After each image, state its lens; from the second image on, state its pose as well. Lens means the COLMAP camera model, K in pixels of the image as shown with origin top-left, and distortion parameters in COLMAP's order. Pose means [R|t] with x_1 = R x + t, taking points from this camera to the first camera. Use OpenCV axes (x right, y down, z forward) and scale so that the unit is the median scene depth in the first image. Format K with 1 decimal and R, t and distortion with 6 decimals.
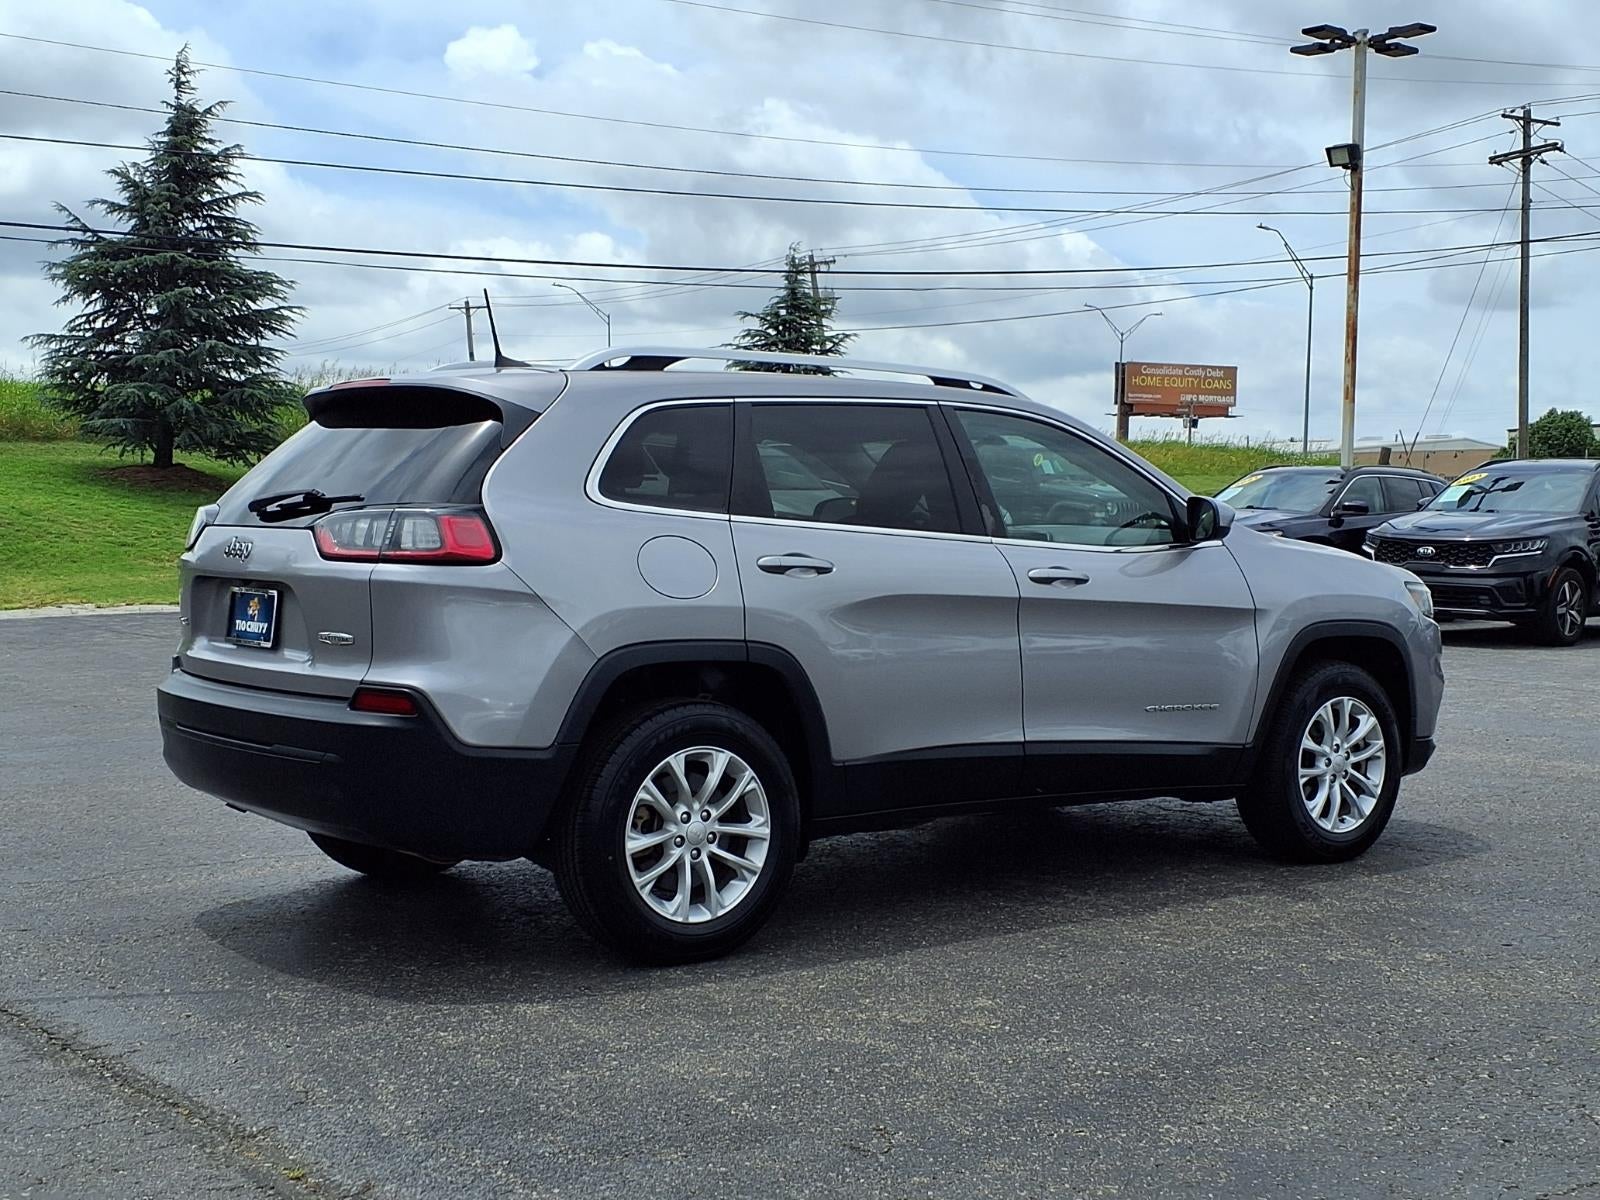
lens RADIAL K [[2074.0, 0, 797.7], [0, 2074.0, 598.6], [0, 0, 1]] dist [0.088580, 0.000000]
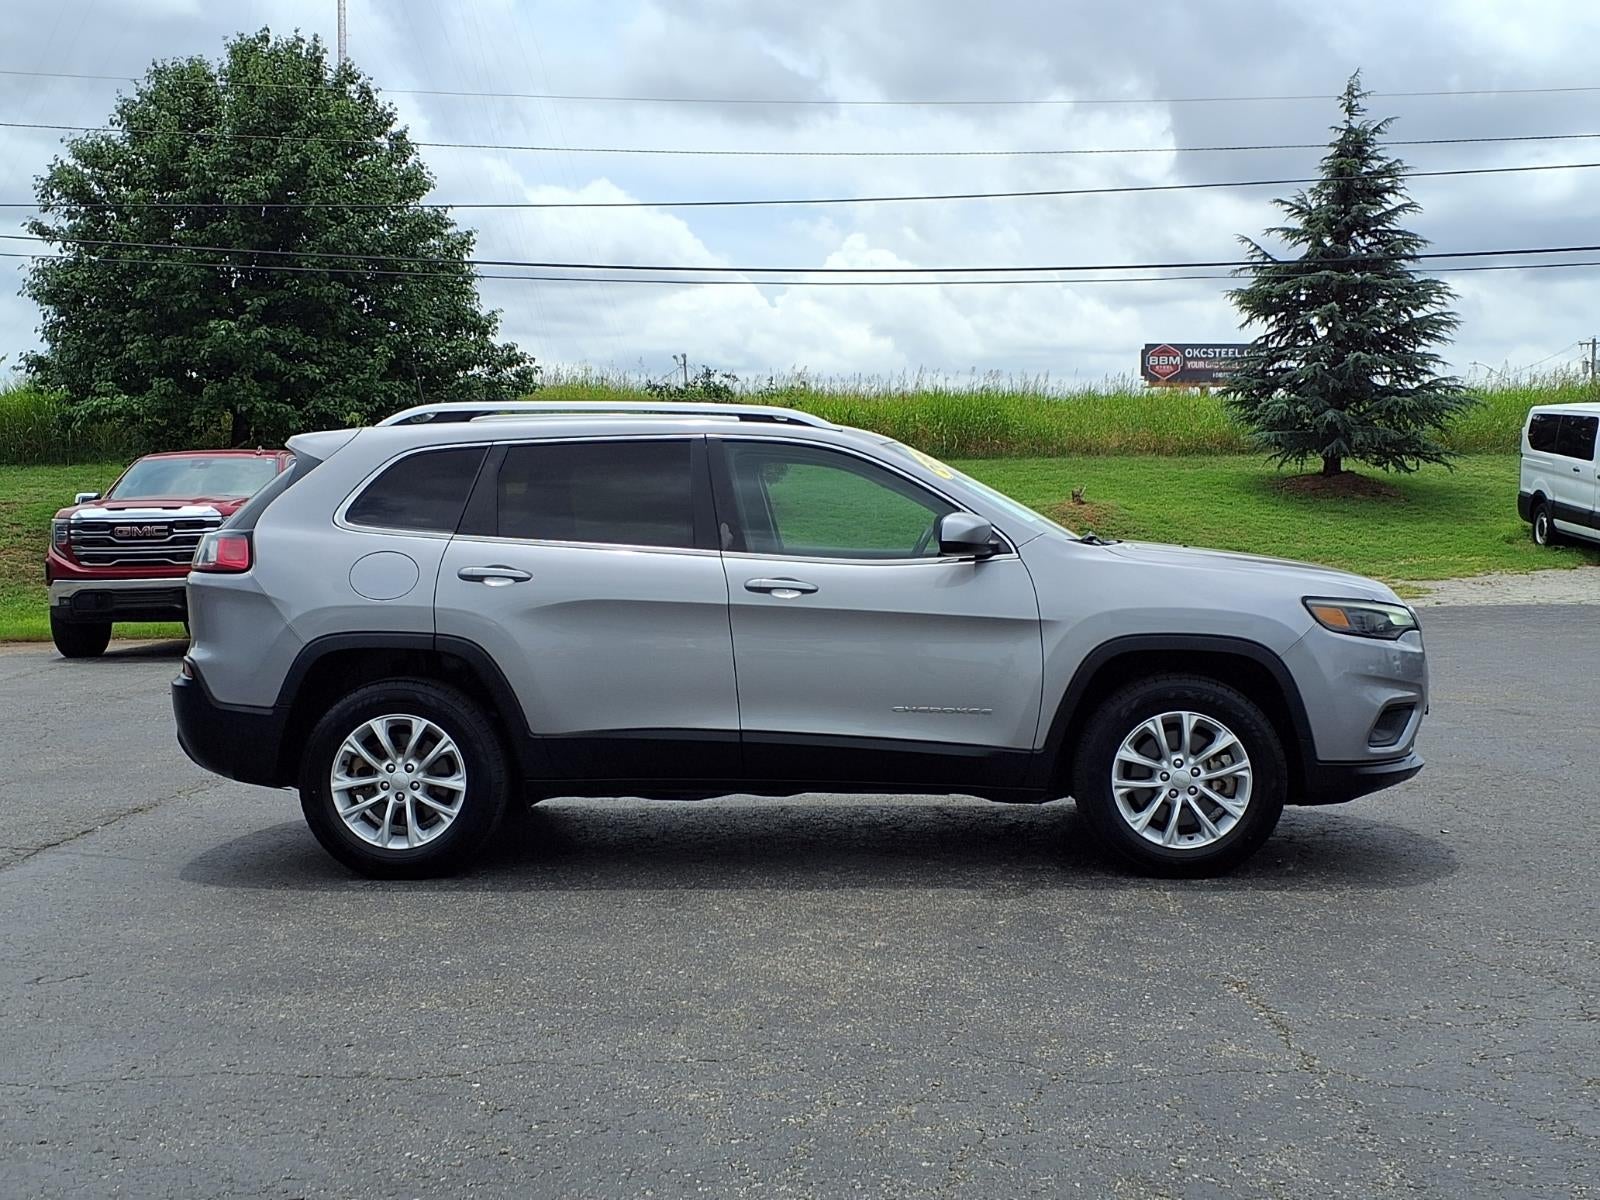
lens RADIAL K [[2074.0, 0, 805.6], [0, 2074.0, 593.2], [0, 0, 1]] dist [0.088580, 0.000000]
pose [[0.766145, 0.013349, -0.642529, 0.766629], [-0.015404, 0.999878, 0.002406, -0.008891], [0.642483, 0.008055, 0.766258, 0.128951]]
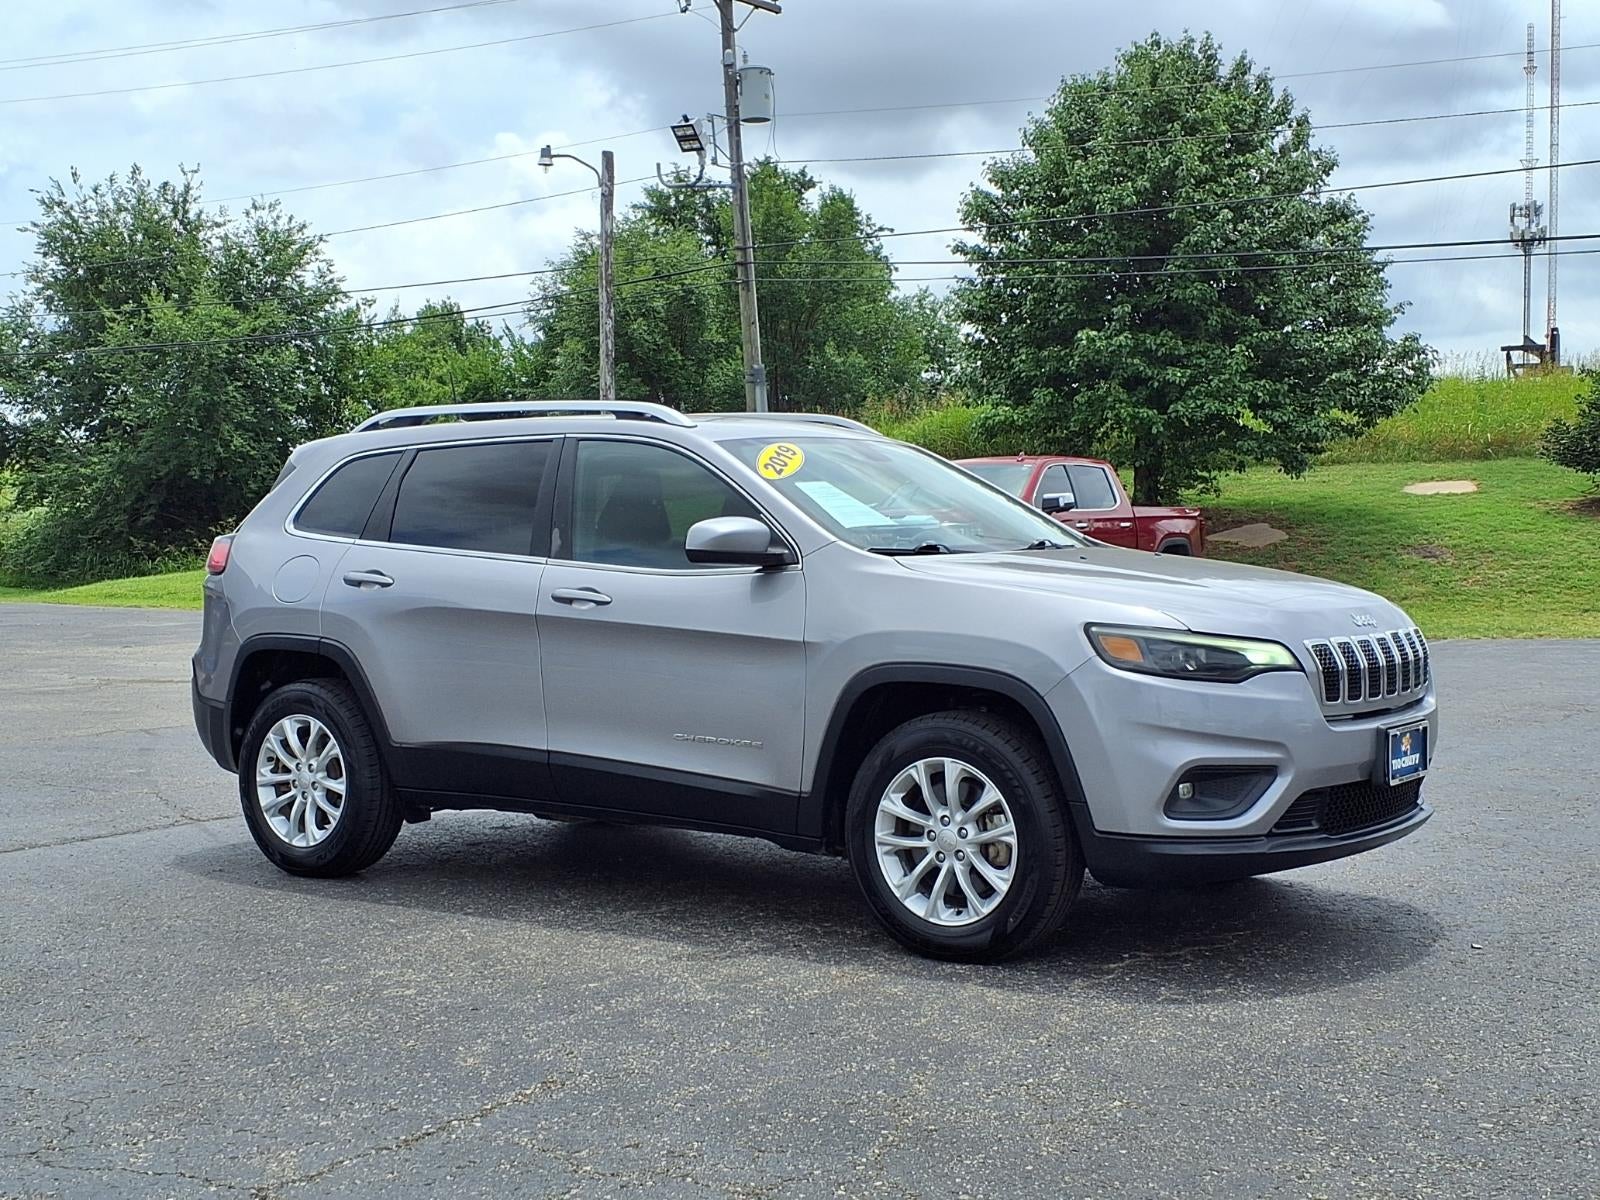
lens RADIAL K [[2074.0, 0, 824.3], [0, 2074.0, 618.7], [0, 0, 1]] dist [0.088580, 0.000000]
pose [[0.292761, 0.034127, -0.955577, 1.032758], [-0.031222, 0.999171, 0.026119, -0.027599], [0.955676, 0.022188, 0.293584, 0.722690]]
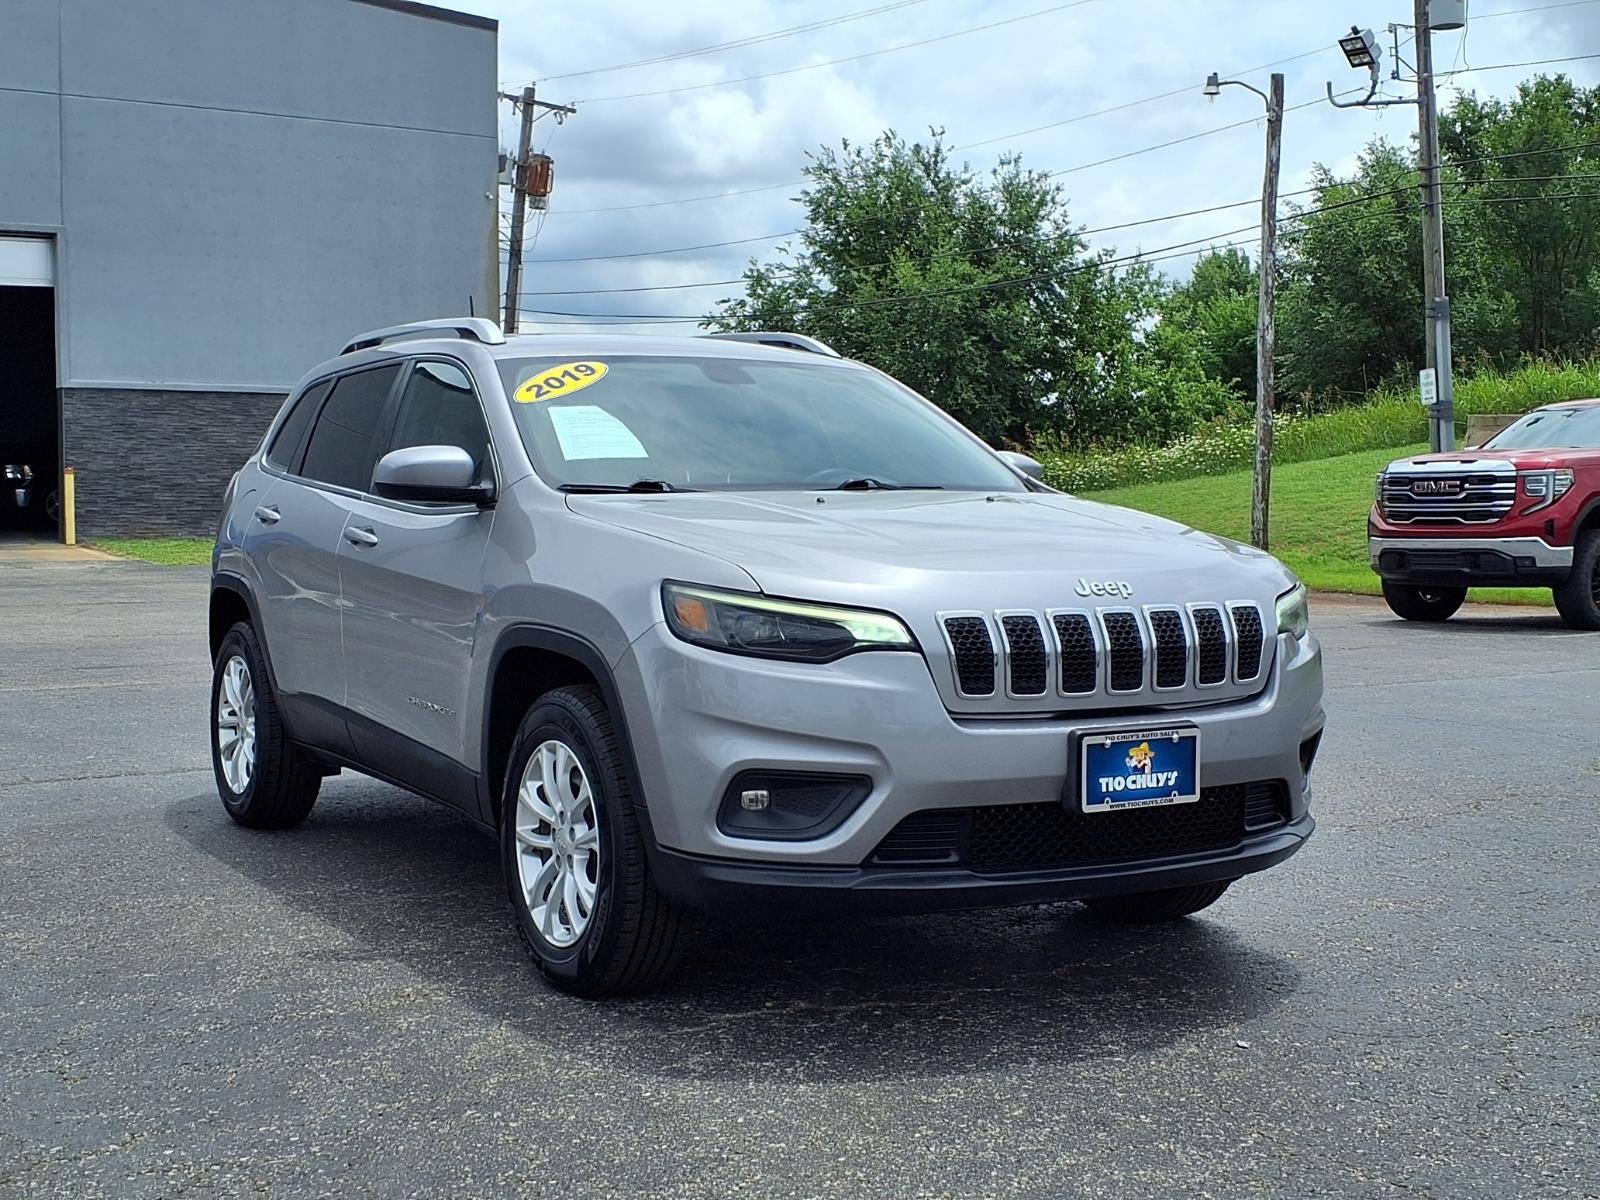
lens RADIAL K [[2074.0, 0, 804.9], [0, 2074.0, 614.7], [0, 0, 1]] dist [0.088580, 0.000000]
pose [[-0.116188, 0.056544, -0.991616, 0.918094], [-0.043315, 0.997140, 0.061934, -0.038286], [0.992282, 0.050148, -0.113406, 1.163942]]
